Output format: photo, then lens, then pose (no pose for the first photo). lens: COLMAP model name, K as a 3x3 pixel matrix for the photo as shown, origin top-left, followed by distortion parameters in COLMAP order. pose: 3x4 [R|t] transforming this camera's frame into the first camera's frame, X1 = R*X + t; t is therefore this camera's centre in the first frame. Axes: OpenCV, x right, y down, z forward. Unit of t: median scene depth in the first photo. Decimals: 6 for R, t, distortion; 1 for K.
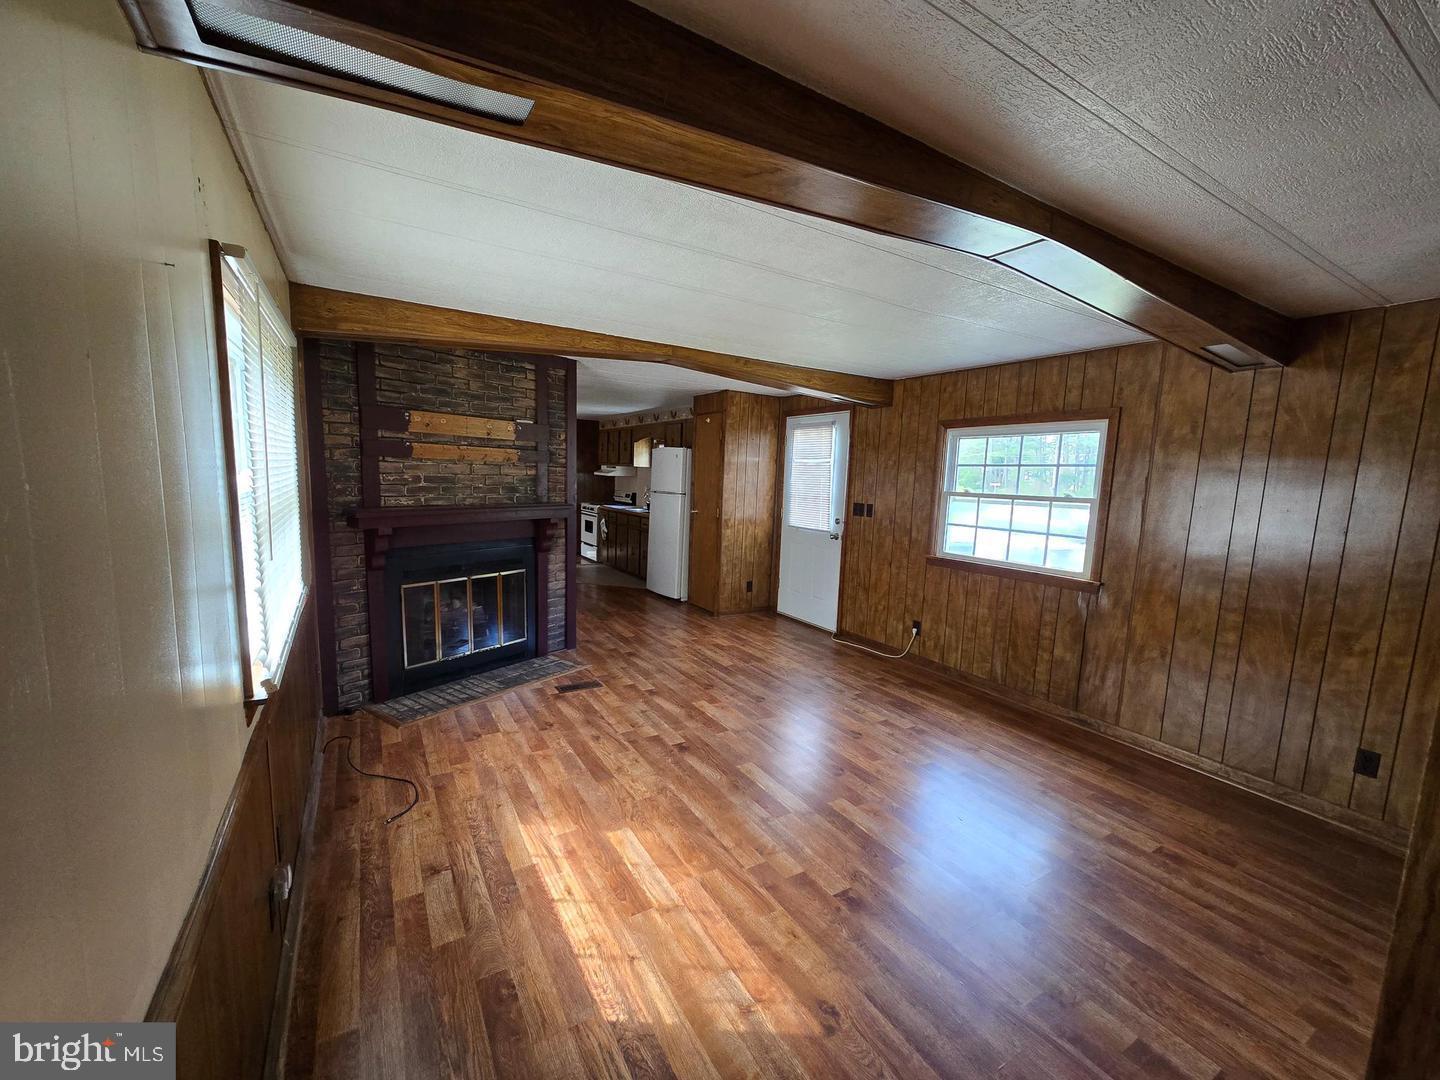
lens RADIAL K [[589.6, 0, 723.3], [0, 589.6, 553.9], [0, 0, 1]] dist [0.000533, -0.000220]
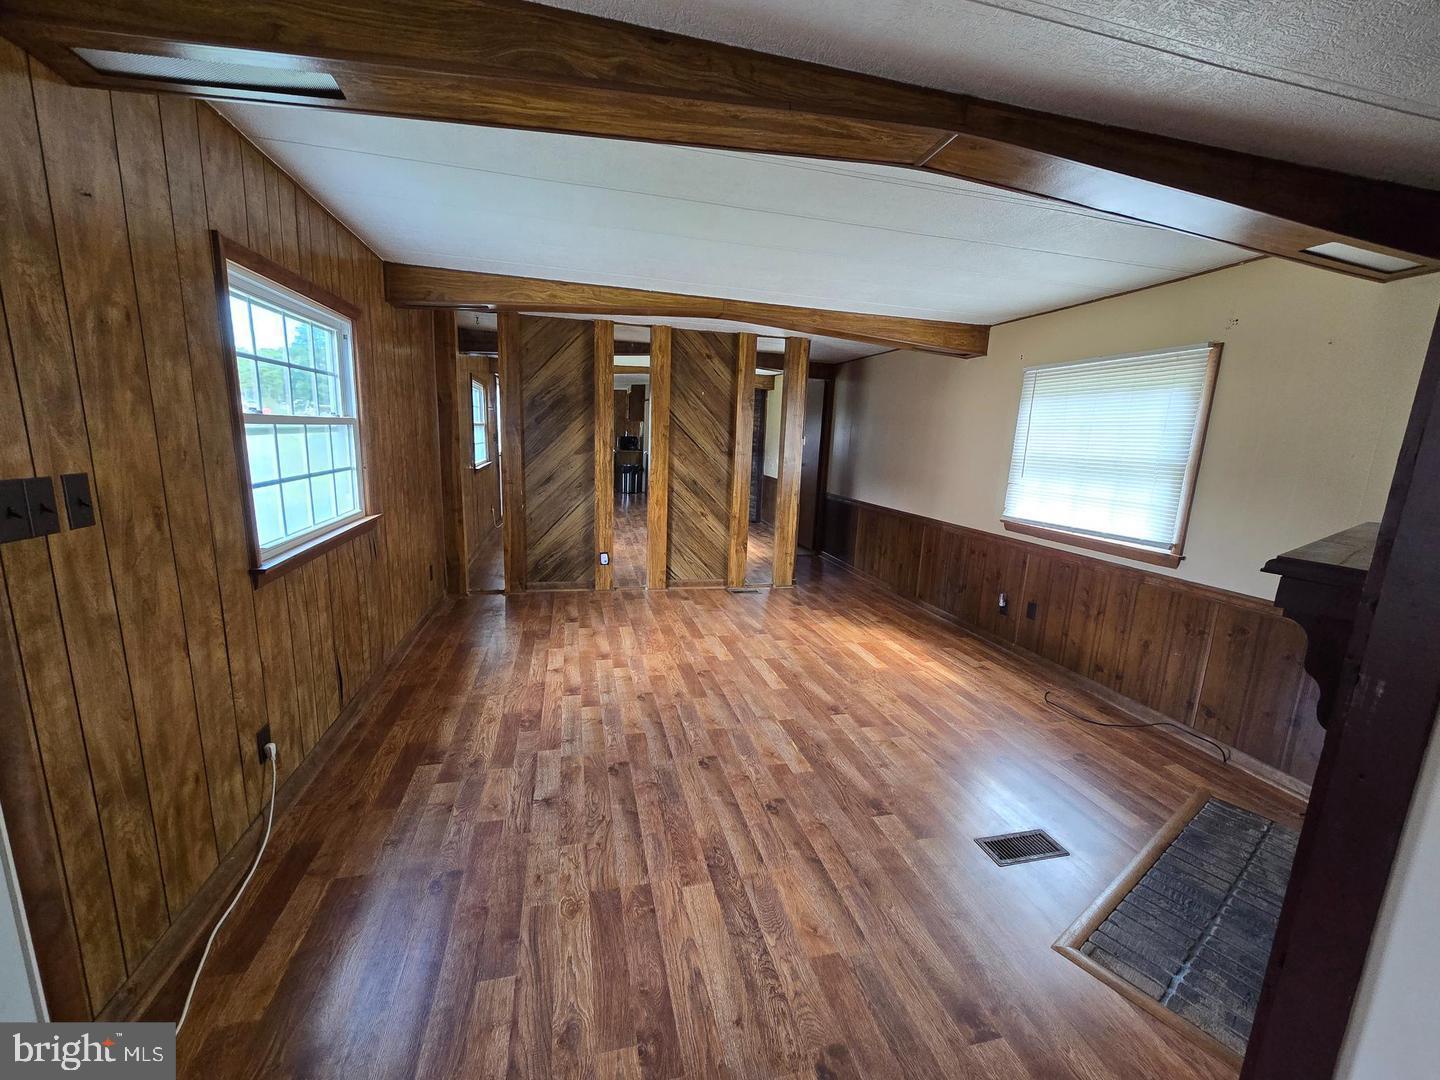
lens RADIAL K [[589.6, 0, 723.3], [0, 589.6, 553.9], [0, 0, 1]] dist [0.000533, -0.000220]
pose [[-0.952153, -0.134375, 0.274496, -0.115390], [-0.037744, 0.942983, 0.330695, -0.212719], [-0.303282, 0.304511, -0.902936, 1.691262]]
